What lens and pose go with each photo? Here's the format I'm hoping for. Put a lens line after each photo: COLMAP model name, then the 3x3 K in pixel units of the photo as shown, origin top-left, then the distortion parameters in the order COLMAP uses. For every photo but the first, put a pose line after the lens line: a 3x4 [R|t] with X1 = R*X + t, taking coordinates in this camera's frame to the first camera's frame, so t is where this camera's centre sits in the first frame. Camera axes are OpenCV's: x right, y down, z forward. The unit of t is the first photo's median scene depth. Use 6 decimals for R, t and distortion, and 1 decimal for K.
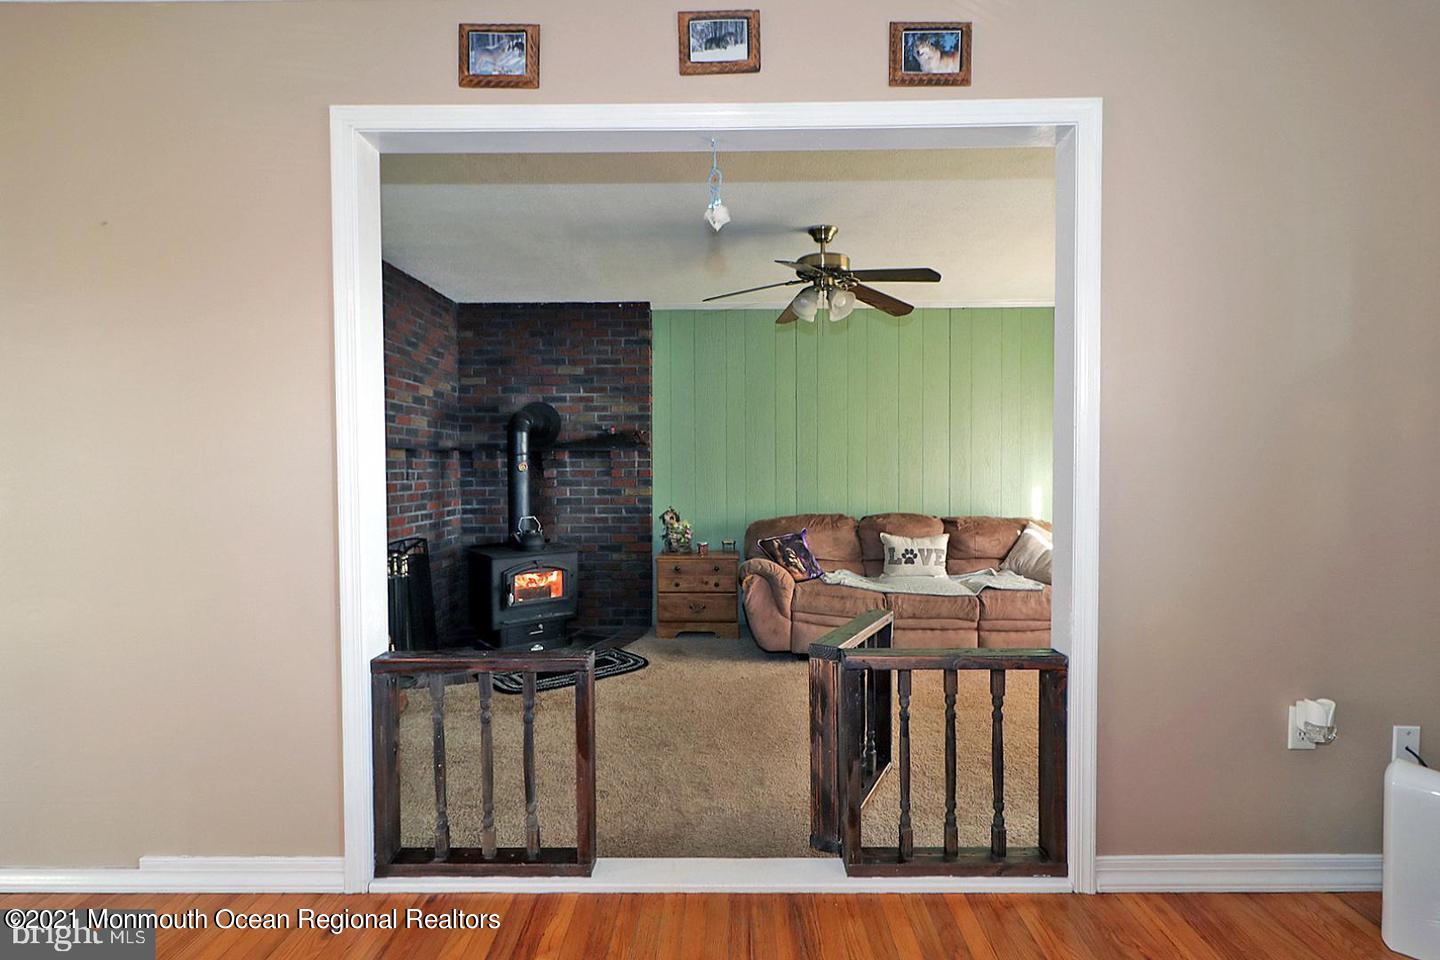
lens RADIAL K [[686.4, 0, 717.5], [0, 686.4, 484.5], [0, 0, 1]] dist [0.000117, 0.000315]
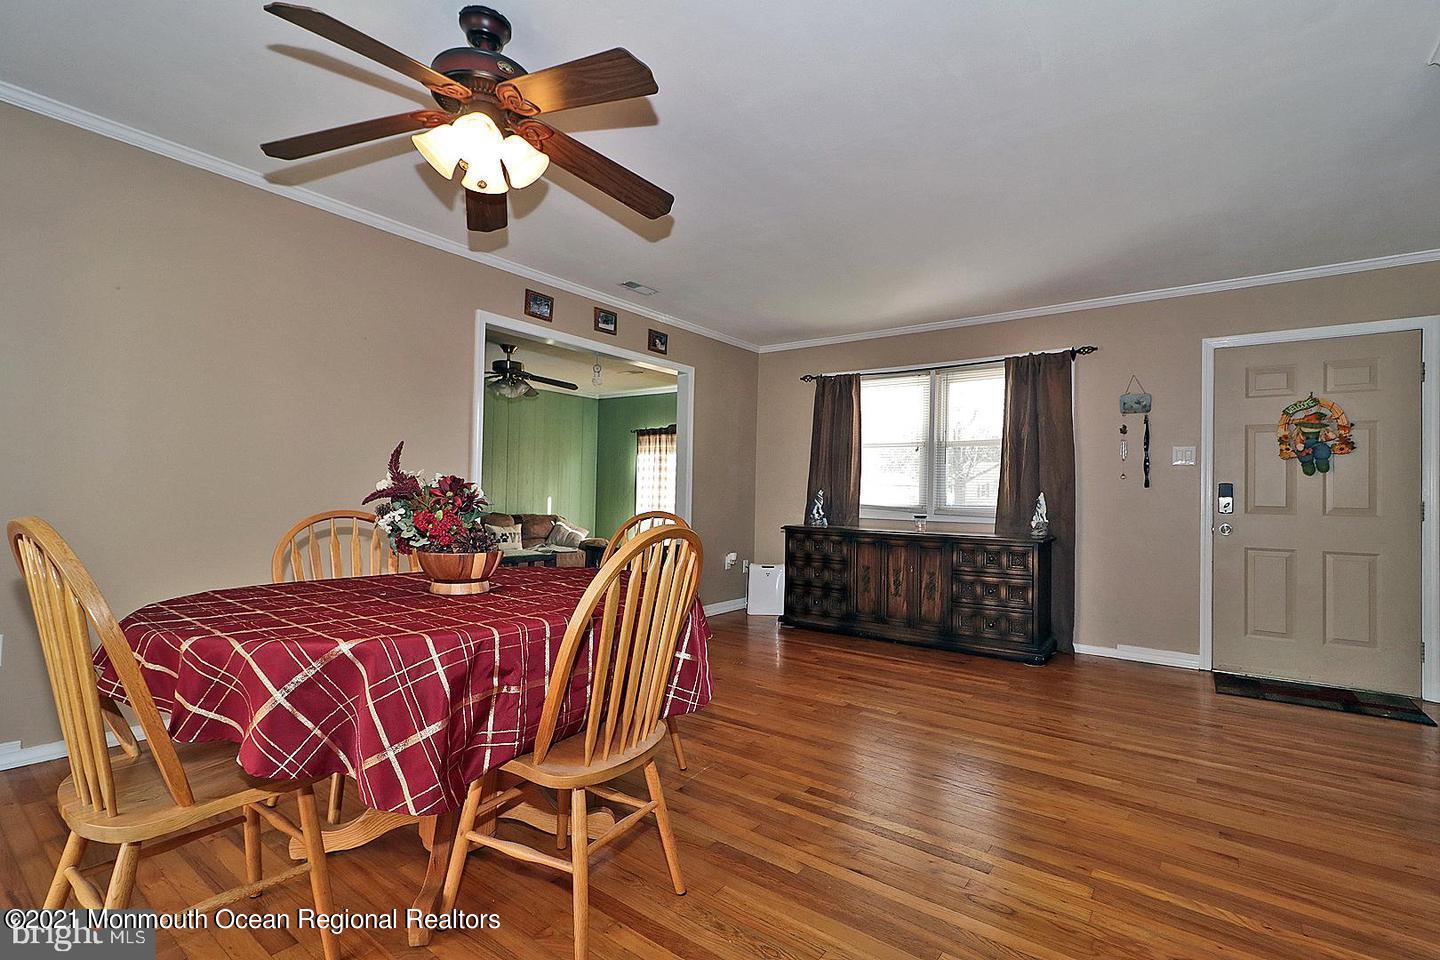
lens RADIAL K [[654.7, 0, 718.6], [0, 654.7, 482.9], [0, 0, 1]] dist [0.000560, -0.000011]
pose [[0.593229, 0.031818, 0.804404, -0.661962], [-0.001630, 0.999264, -0.038323, 0.033283], [-0.805032, 0.021423, 0.592845, -0.323932]]
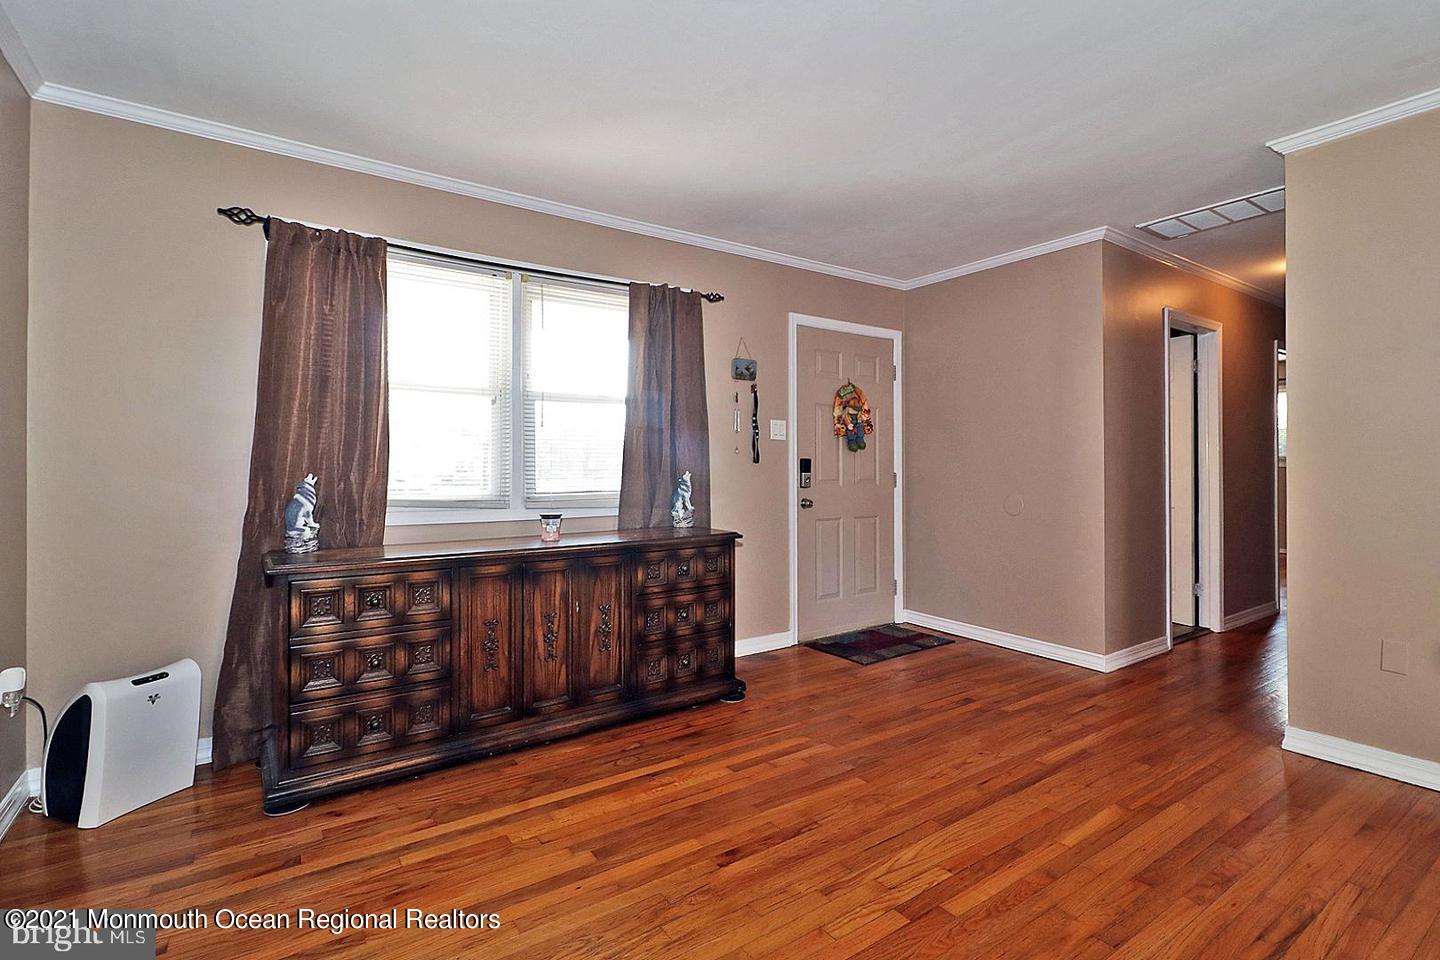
lens RADIAL K [[672.6, 0, 723.0], [0, 672.6, 463.2], [0, 0, 1]] dist [-0.001529, -0.000099]
pose [[-0.577457, 0.010840, 0.816349, -0.262679], [0.026415, 0.999636, 0.005411, -0.000716], [-0.815994, 0.024688, -0.577533, 0.247687]]
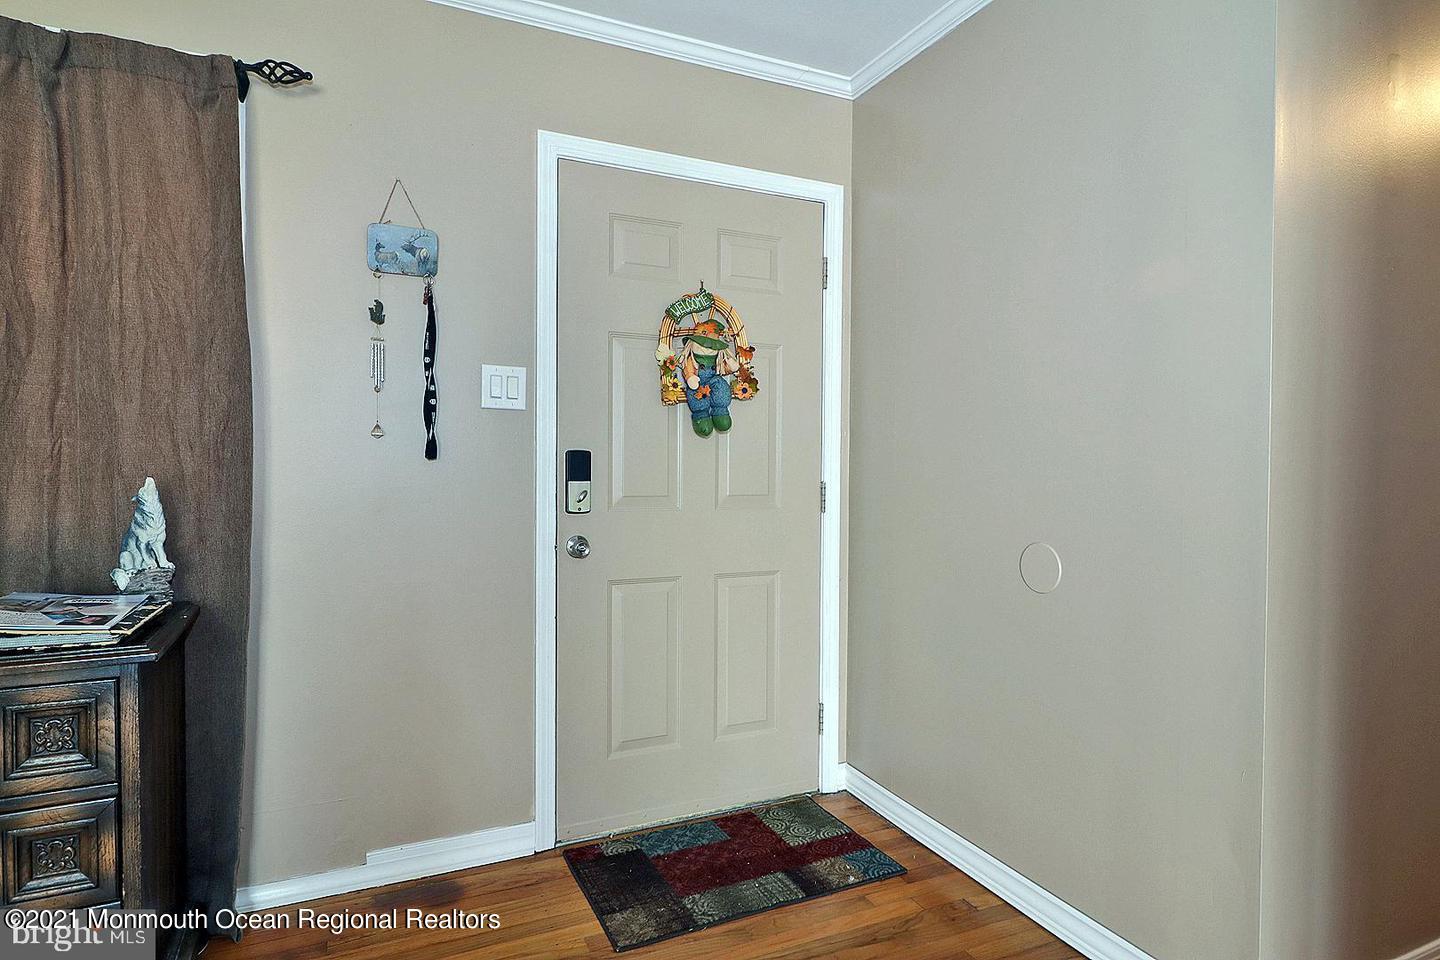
lens RADIAL K [[788.3, 0, 720.0], [0, 788.3, 480.0], [0, 0, 1]] dist [0.001943, 0.000327]
pose [[-0.426818, -0.014469, 0.904222, -0.074019], [0.020508, 0.999460, 0.025673, 0.008084], [-0.904105, 0.029502, -0.426291, -0.222950]]
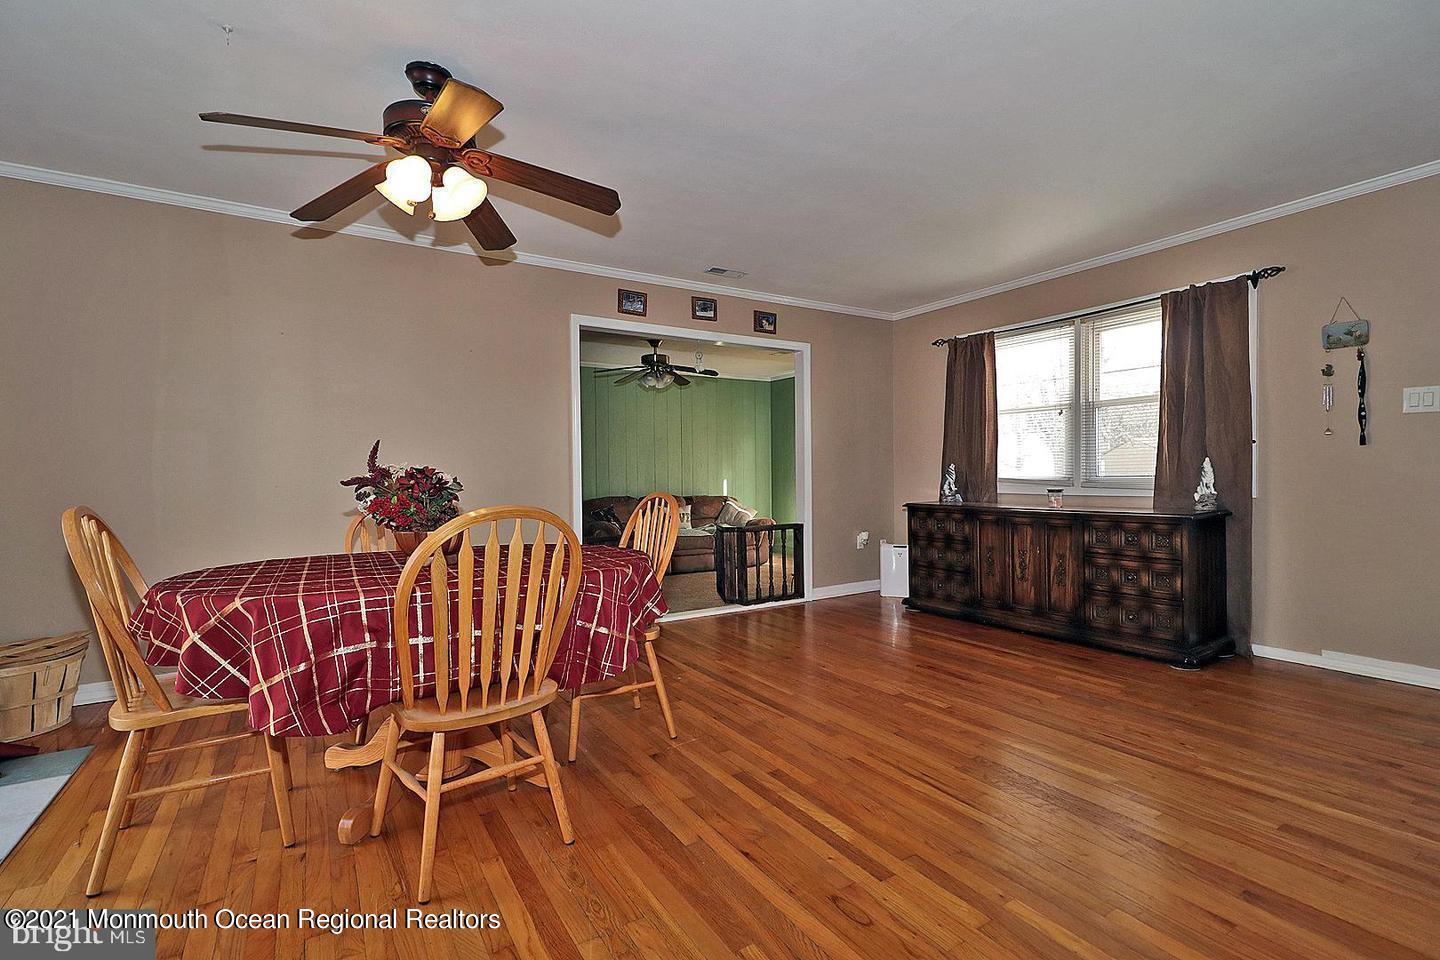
lens RADIAL K [[655.9, 0, 724.7], [0, 655.9, 478.8], [0, 0, 1]] dist [0.001398, 0.000047]
pose [[0.839206, -0.009368, 0.543732, -0.514474], [0.022308, 0.999603, -0.017209, 0.035747], [-0.543355, 0.026572, 0.839082, -0.471769]]
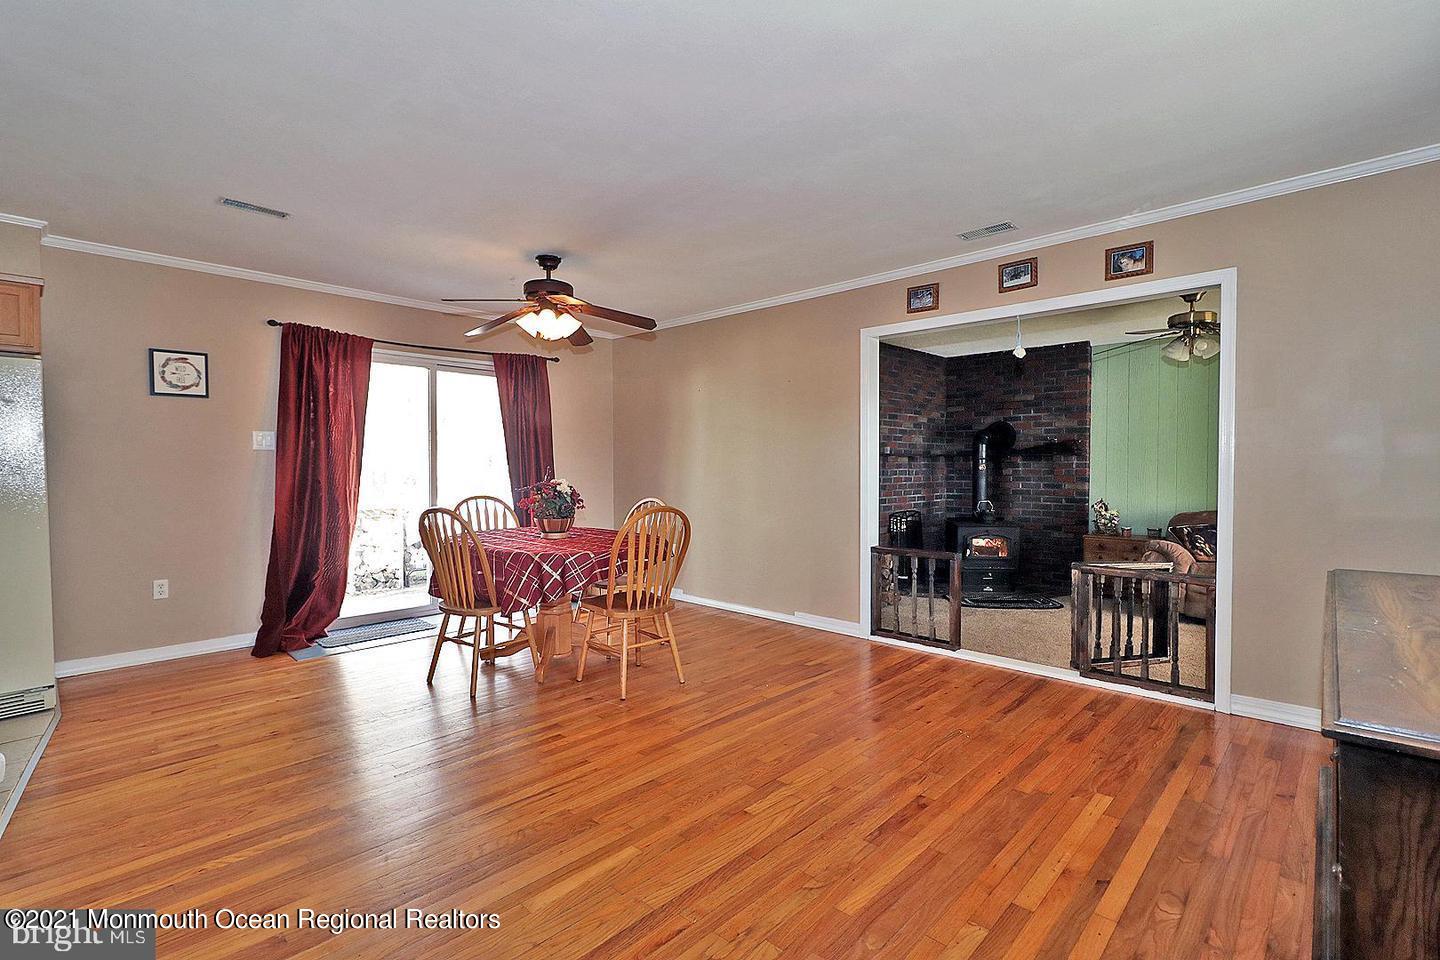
lens RADIAL K [[655.9, 0, 724.7], [0, 655.9, 478.8], [0, 0, 1]] dist [0.001398, 0.000047]
pose [[0.732178, 0.017948, -0.680877, 0.276985], [-0.019257, 0.999799, 0.005647, 0.001831], [0.680841, 0.008977, 0.732376, -0.423820]]
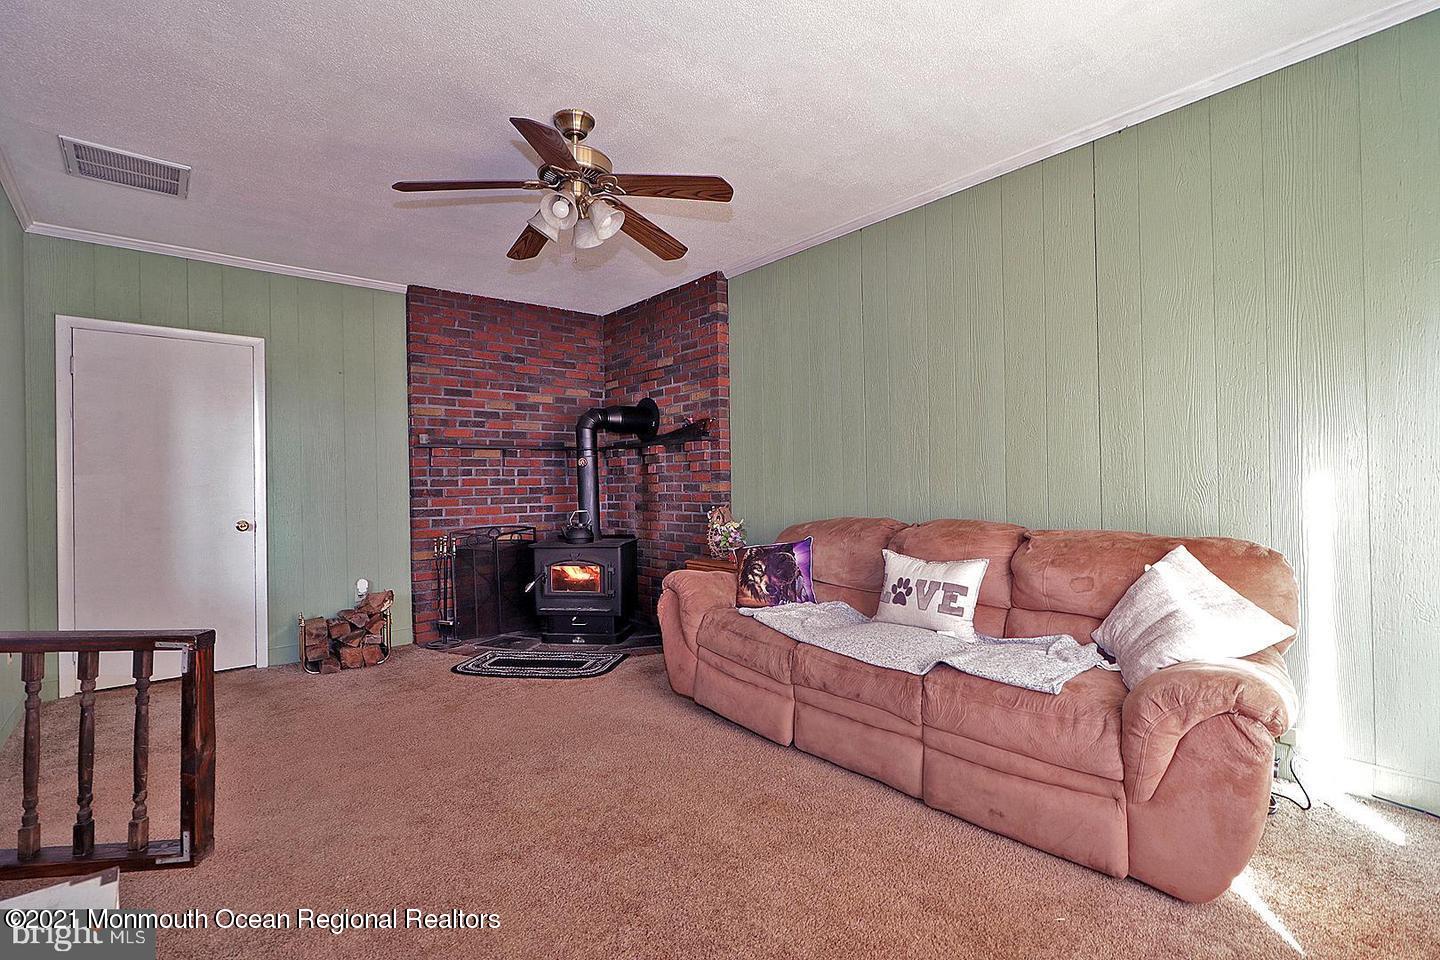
lens RADIAL K [[658.9, 0, 724.5], [0, 658.9, 481.9], [0, 0, 1]] dist [-0.002627, -0.000268]
pose [[0.660965, -0.011423, -0.750329, 0.597484], [-0.004344, 0.999809, -0.019048, 0.022180], [0.750404, 0.015849, 0.660790, 0.505080]]
